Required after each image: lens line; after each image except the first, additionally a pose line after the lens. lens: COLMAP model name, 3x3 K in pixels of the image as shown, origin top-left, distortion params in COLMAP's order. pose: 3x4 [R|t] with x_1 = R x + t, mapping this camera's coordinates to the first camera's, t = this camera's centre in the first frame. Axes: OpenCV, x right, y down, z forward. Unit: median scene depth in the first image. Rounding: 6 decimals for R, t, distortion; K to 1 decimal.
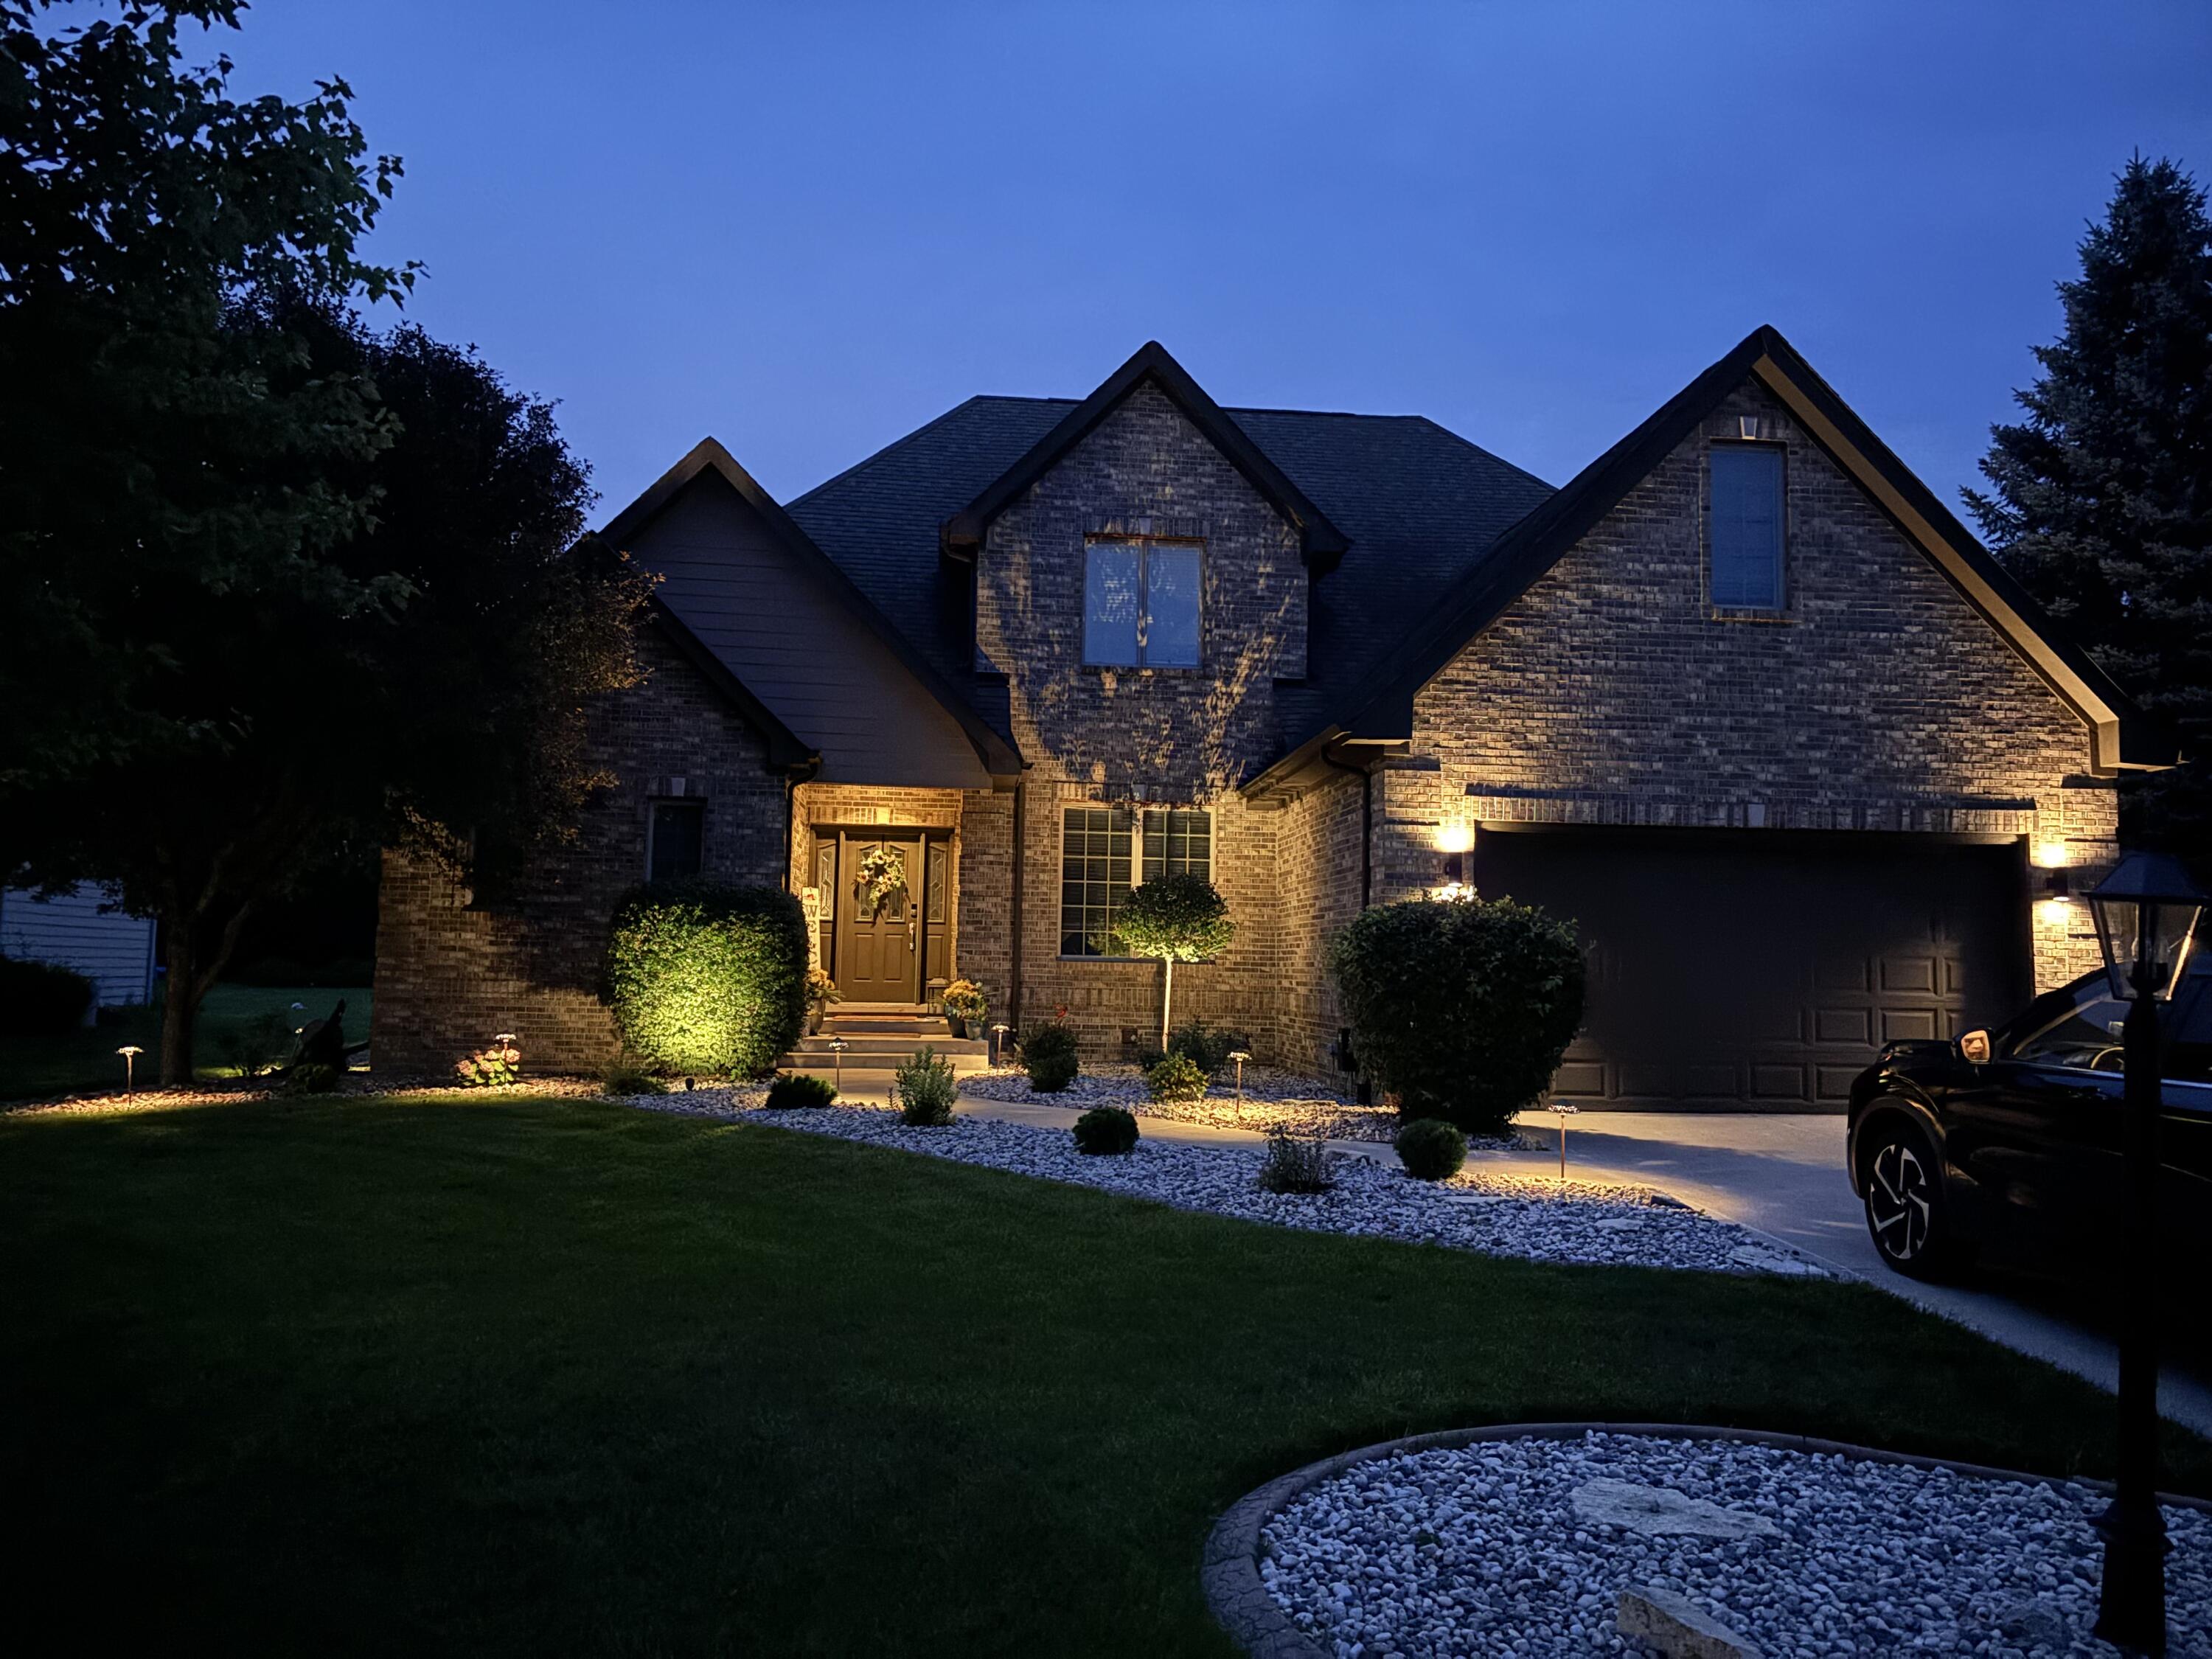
lens RADIAL K [[1646.2, 0, 1106.0], [0, 1646.2, 829.5], [0, 0, 1]] dist [0.009017, 0.001863]
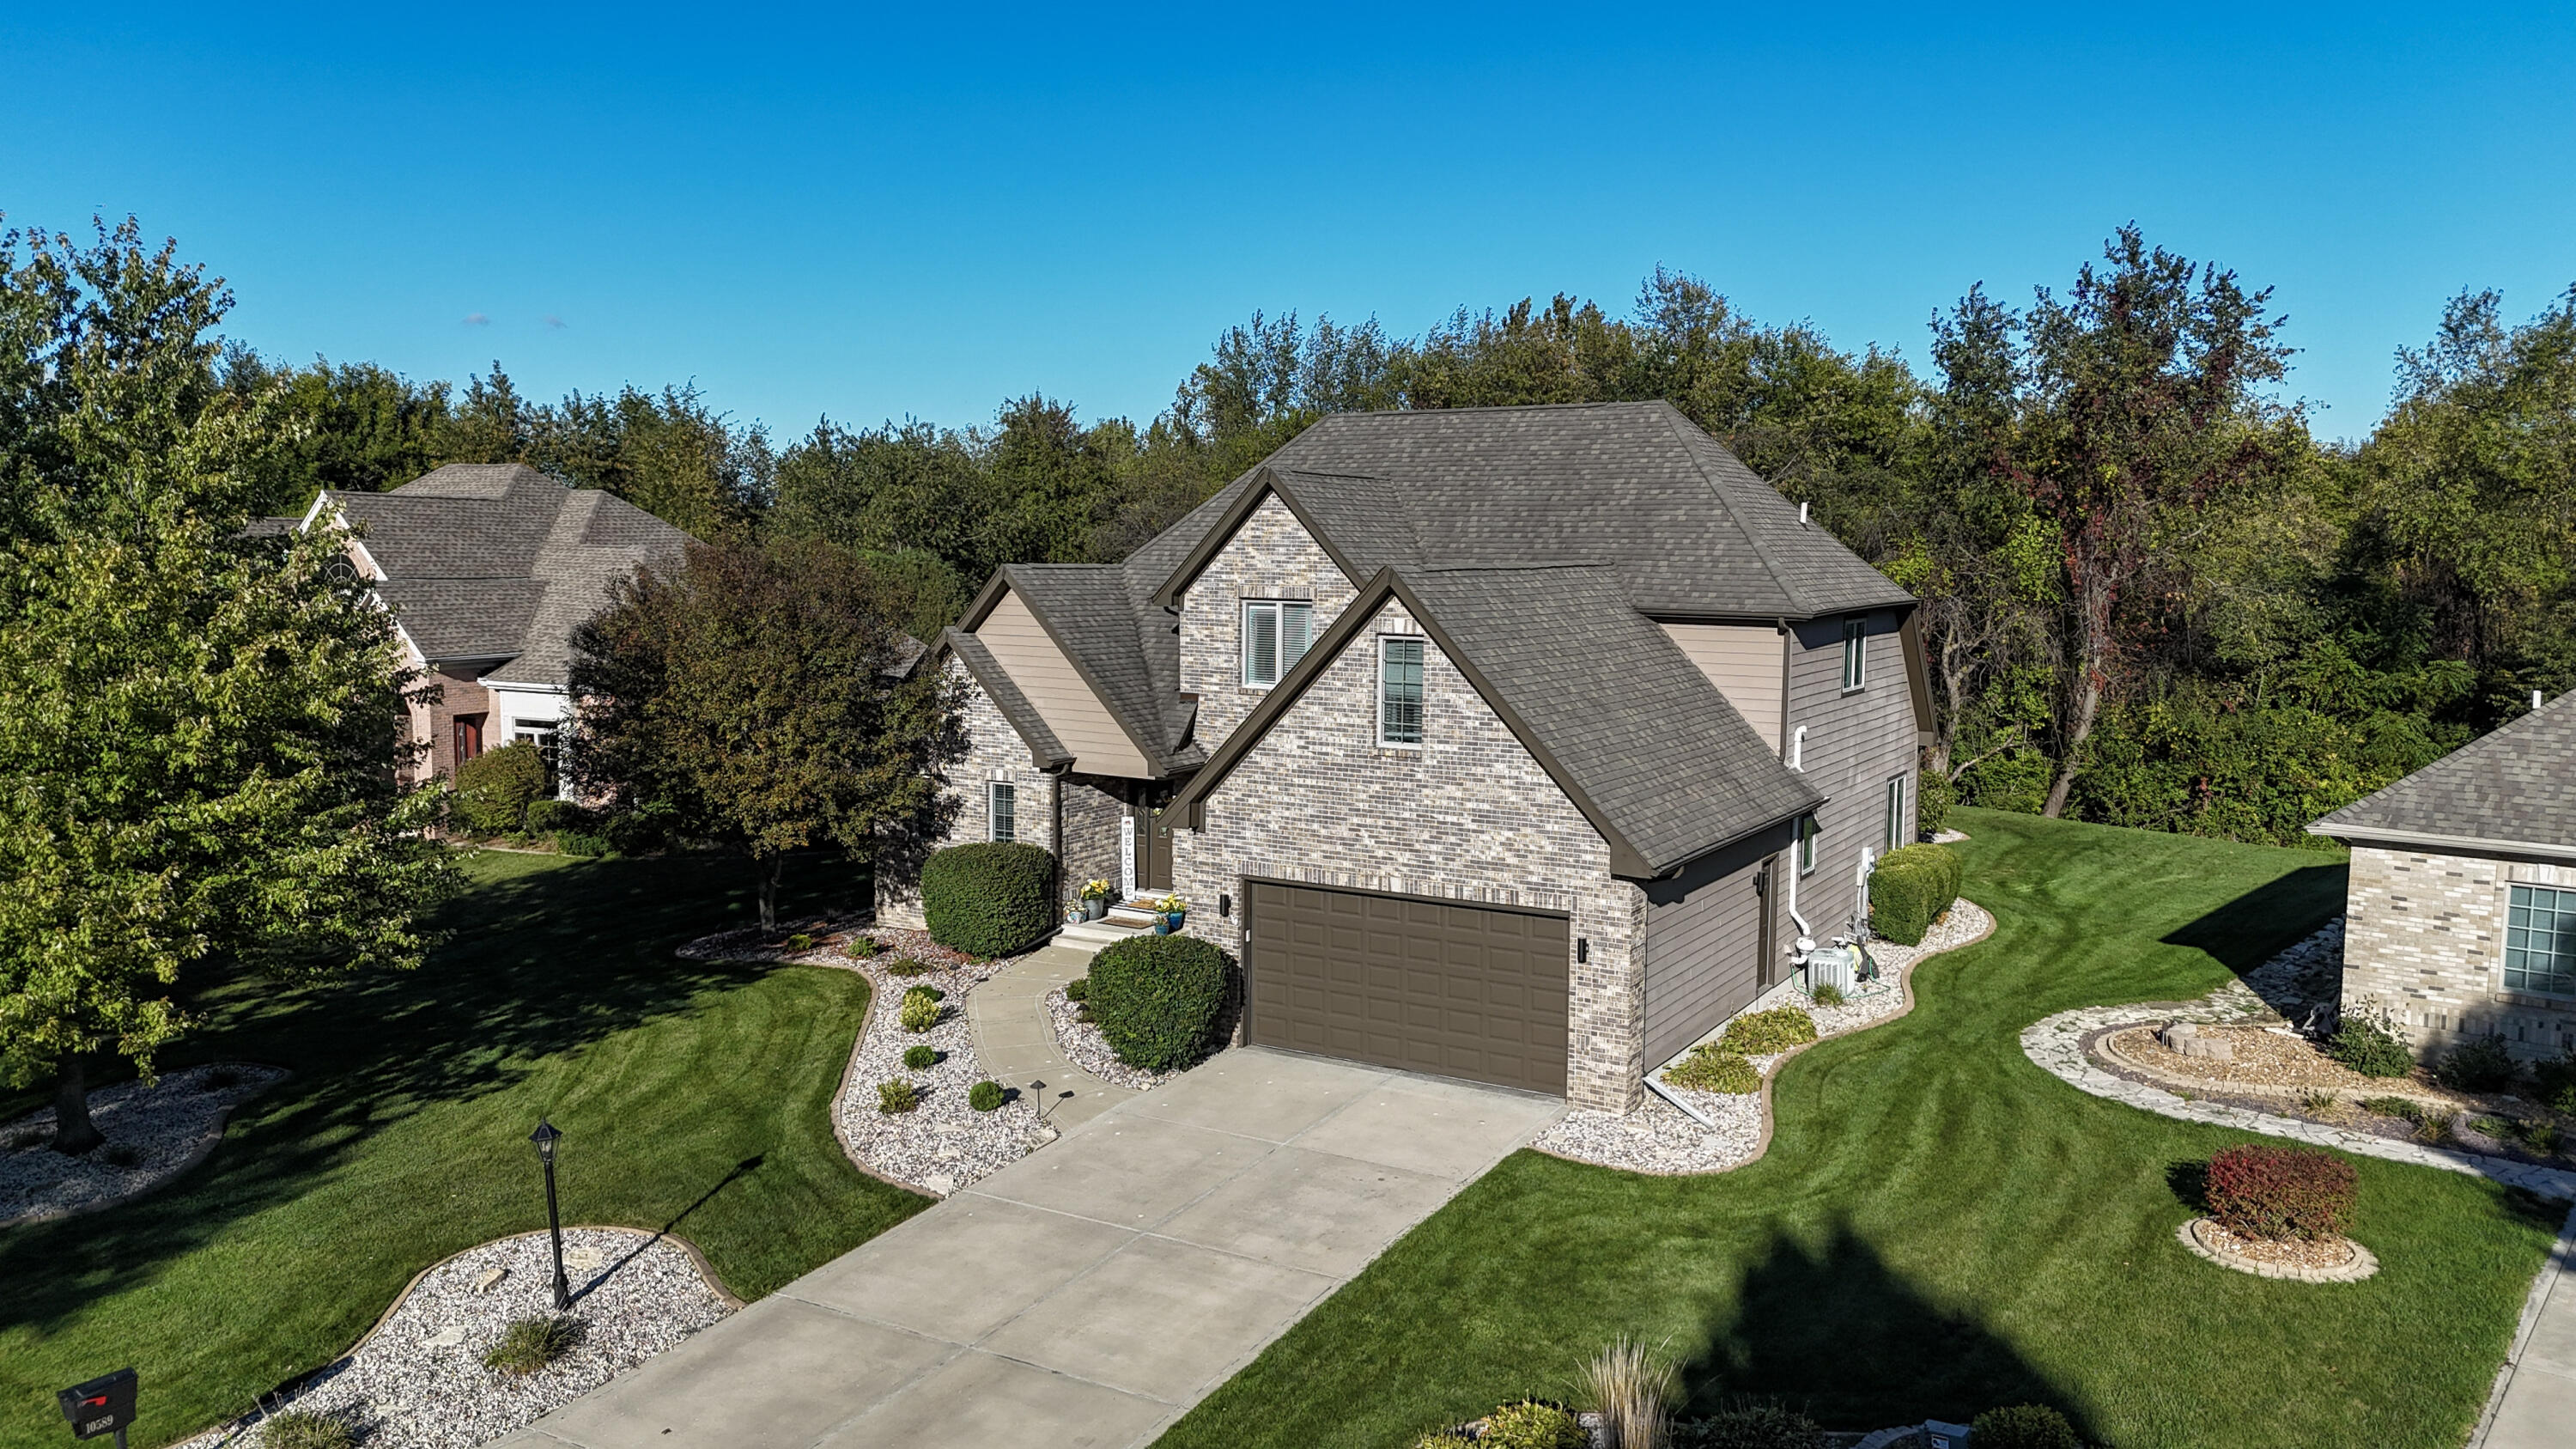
lens RADIAL K [[1888.3, 0, 1288.0], [0, 1888.3, 724.5], [0, 0, 1]] dist [0.037501, -0.004259]
pose [[0.804126, 0.047891, -0.592527, 1.345460], [0.063612, 0.984094, 0.165868, -0.452898], [0.591046, -0.171070, 0.788289, -0.424274]]
